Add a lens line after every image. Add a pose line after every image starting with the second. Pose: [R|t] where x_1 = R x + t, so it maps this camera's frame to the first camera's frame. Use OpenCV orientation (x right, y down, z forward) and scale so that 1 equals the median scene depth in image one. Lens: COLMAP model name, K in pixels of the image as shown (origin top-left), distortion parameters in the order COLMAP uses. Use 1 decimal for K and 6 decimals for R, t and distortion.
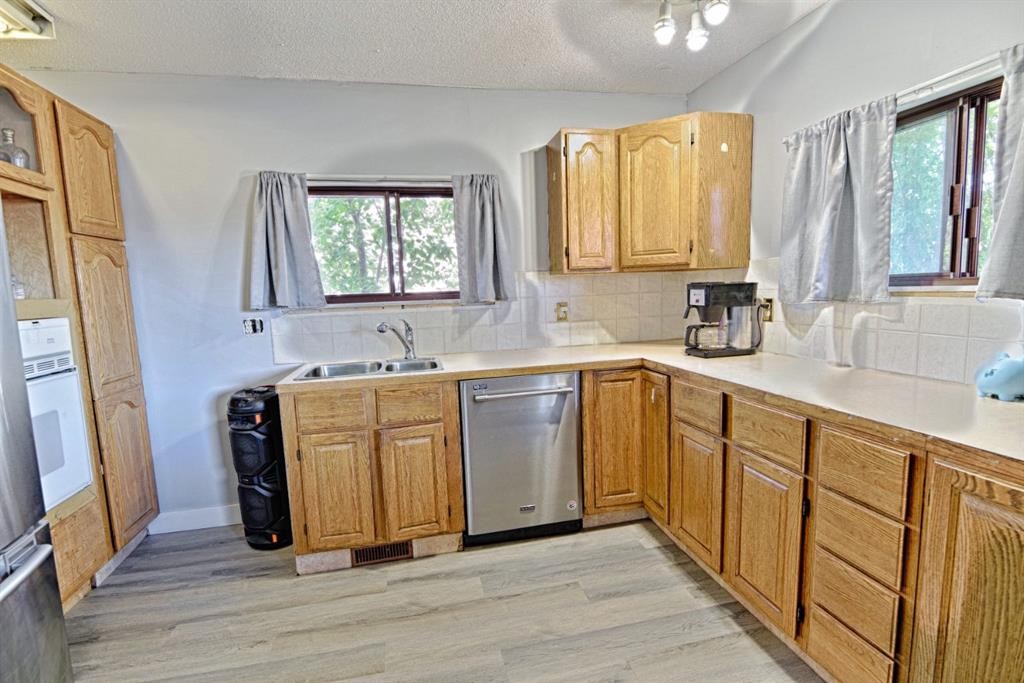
lens RADIAL K [[486.6, 0, 510.3], [0, 486.6, 348.7], [0, 0, 1]] dist [0.009542, -0.015363]
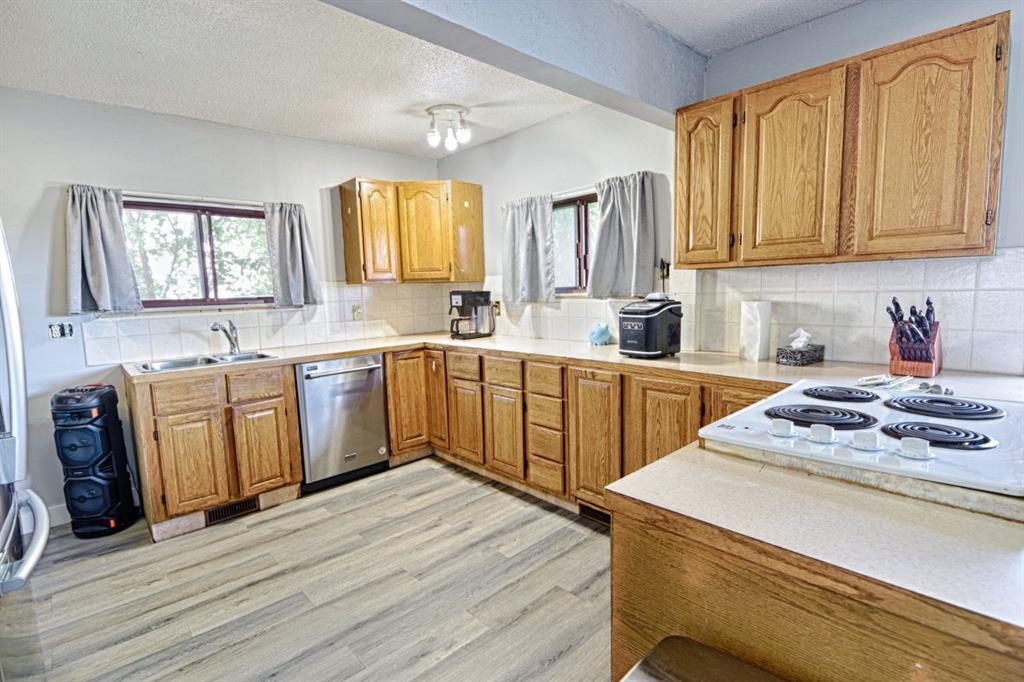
lens RADIAL K [[486.6, 0, 510.3], [0, 486.6, 348.2], [0, 0, 1]] dist [0.009542, -0.015363]
pose [[0.862997, -0.052282, 0.502497, -0.253001], [0.061114, 0.998130, -0.001109, 0.057436], [-0.501499, 0.031667, 0.864578, -0.412468]]
